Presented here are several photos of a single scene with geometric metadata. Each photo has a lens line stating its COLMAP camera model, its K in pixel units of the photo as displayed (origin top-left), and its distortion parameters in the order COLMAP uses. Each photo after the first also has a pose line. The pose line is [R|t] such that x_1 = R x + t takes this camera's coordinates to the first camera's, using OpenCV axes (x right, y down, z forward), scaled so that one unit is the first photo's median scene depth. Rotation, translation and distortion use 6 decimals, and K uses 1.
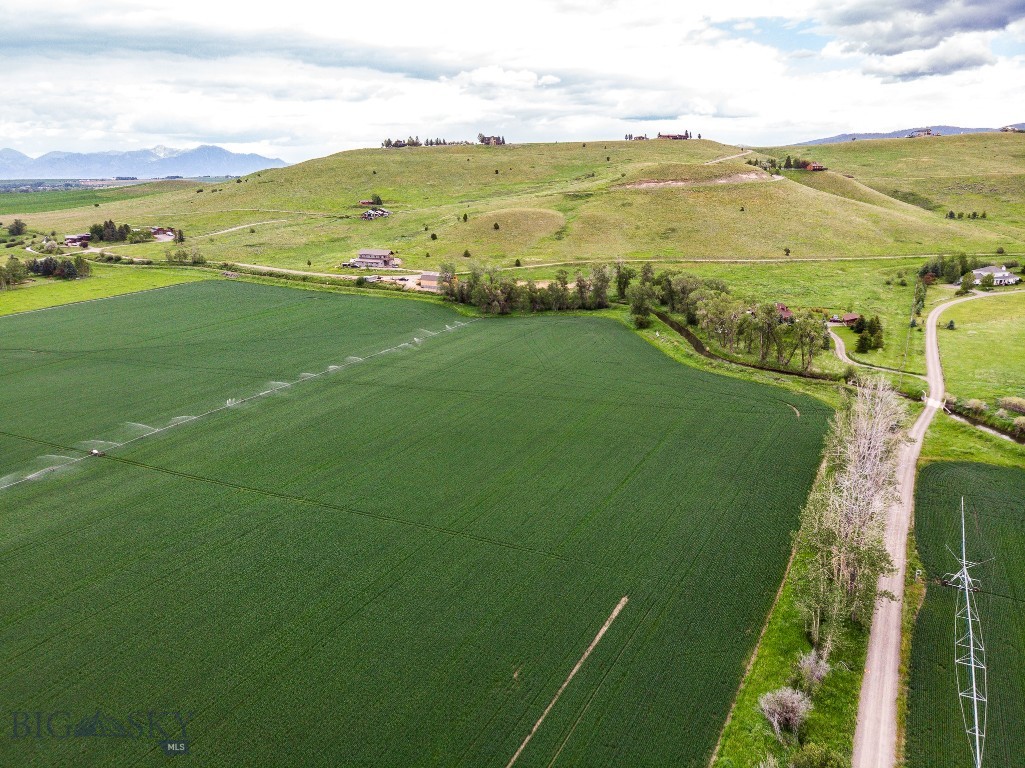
lens RADIAL K [[749.7, 0, 512.5], [0, 749.7, 384.0], [0, 0, 1]] dist [-0.001126, 0.001948]
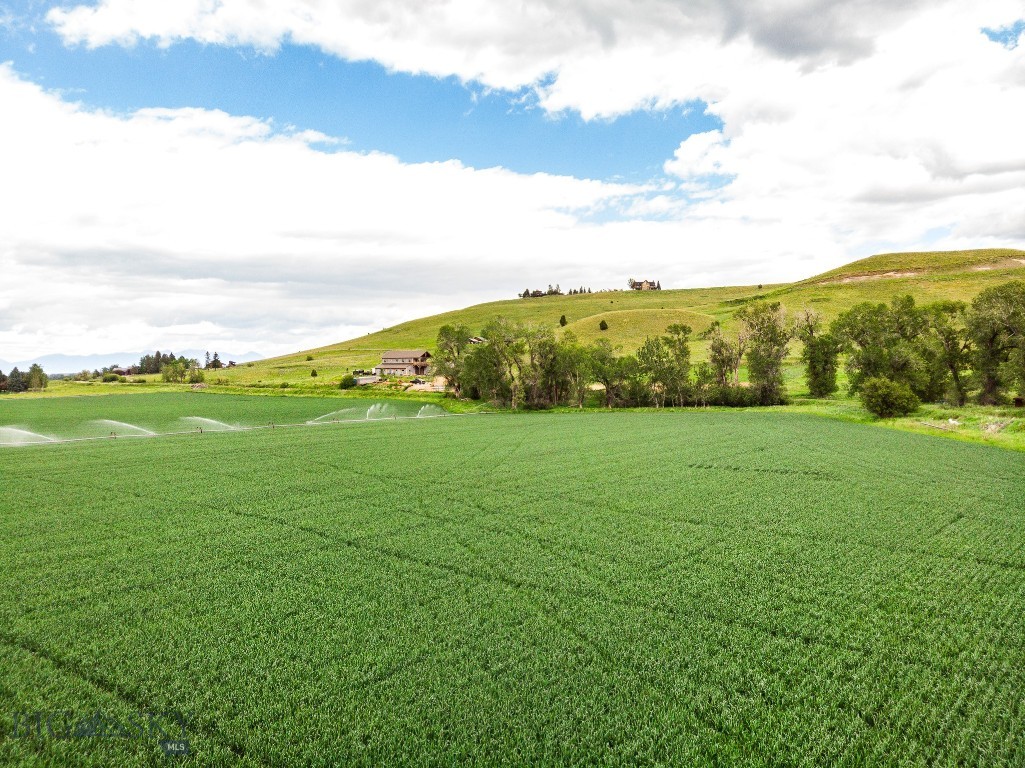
lens RADIAL K [[749.7, 0, 512.5], [0, 749.7, 384.0], [0, 0, 1]] dist [-0.001126, 0.001948]
pose [[0.971473, 0.003602, -0.237123, 0.048129], [-0.064531, 0.966171, -0.249698, 0.002064], [0.228202, 0.257877, 0.938842, 0.348628]]
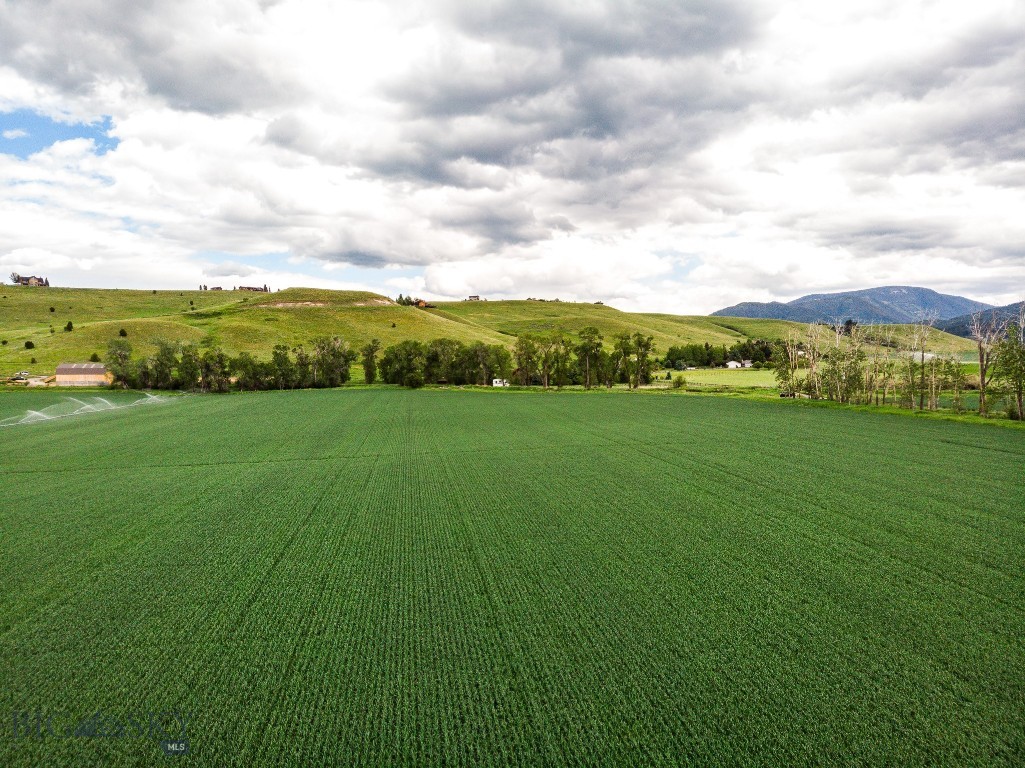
lens RADIAL K [[759.6, 0, 512.5], [0, 759.6, 384.0], [0, 0, 1]] dist [-0.002633, -0.004742]
pose [[0.814999, -0.014818, 0.579273, -0.138243], [0.159651, 0.966724, -0.199889, 0.064801], [-0.557036, 0.255391, 0.790245, 0.117119]]
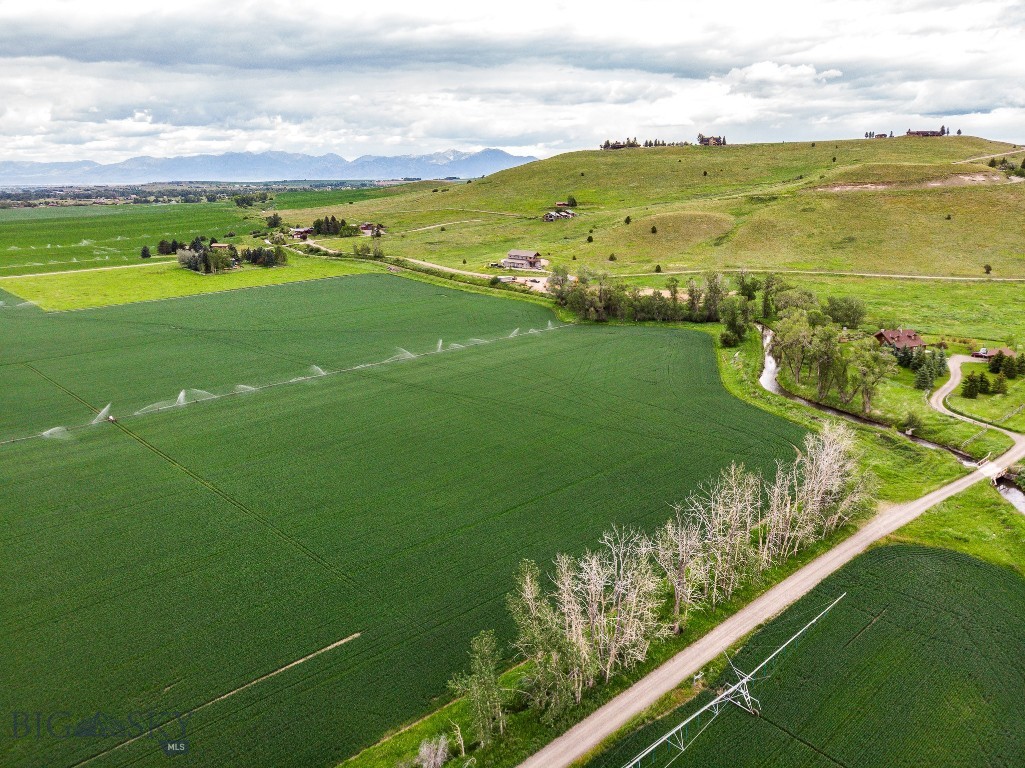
lens RADIAL K [[739.3, 0, 517.7], [0, 739.3, 400.2], [0, 0, 1]] dist [0.006276, 0.002860]
pose [[0.943708, 0.098099, -0.315900, 0.118953], [-0.091443, 0.995164, 0.035863, -0.010380], [0.317890, -0.004958, 0.948115, 0.039564]]
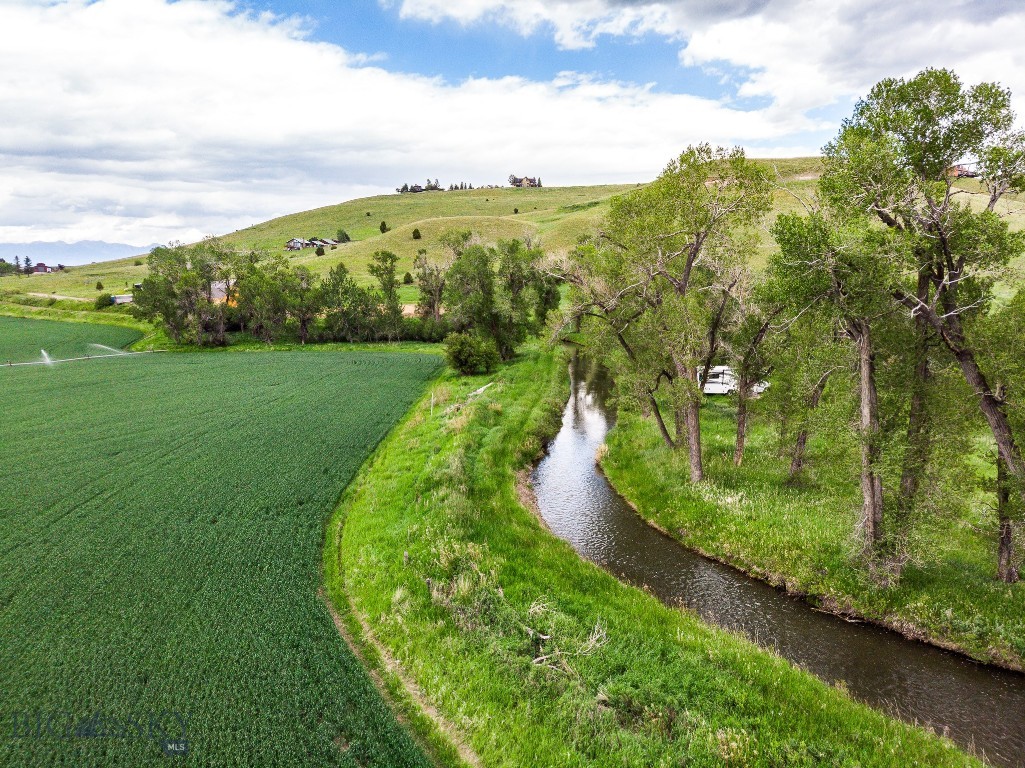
lens RADIAL K [[749.7, 0, 512.5], [0, 749.7, 384.0], [0, 0, 1]] dist [-0.001126, 0.001948]
pose [[0.990856, 0.024475, -0.132687, 0.124180], [-0.040007, 0.992480, -0.115688, -0.019089], [0.128857, 0.119939, 0.984383, 0.373018]]
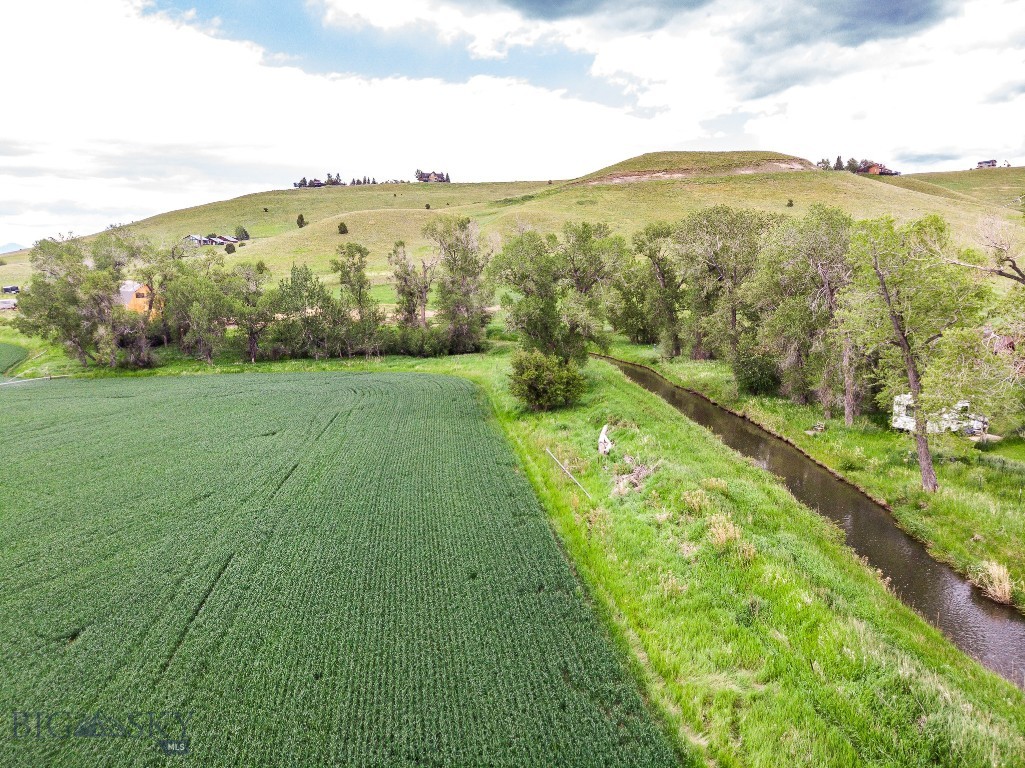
lens RADIAL K [[749.6, 0, 511.0], [0, 749.6, 398.9], [0, 0, 1]] dist [-0.000262, 0.003558]
pose [[0.999991, -0.001390, 0.003974, 0.086768], [0.001776, 0.995108, -0.098775, -0.029751], [-0.003818, 0.098781, 0.995102, 0.415517]]
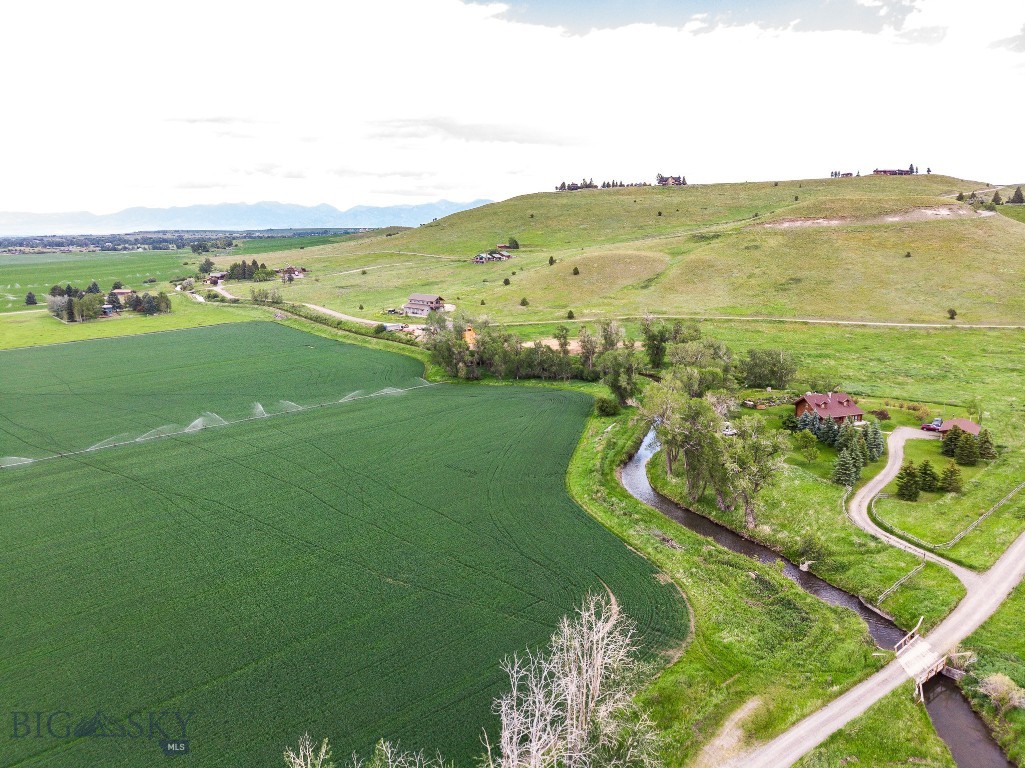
lens RADIAL K [[736.8, 0, 512.8], [0, 736.8, 406.2], [0, 0, 1]] dist [0.004732, -0.000797]
pose [[0.945259, 0.076953, -0.317118, 0.163880], [-0.086956, 0.996059, -0.017487, -0.034233], [0.314522, 0.044105, 0.948225, 0.176207]]
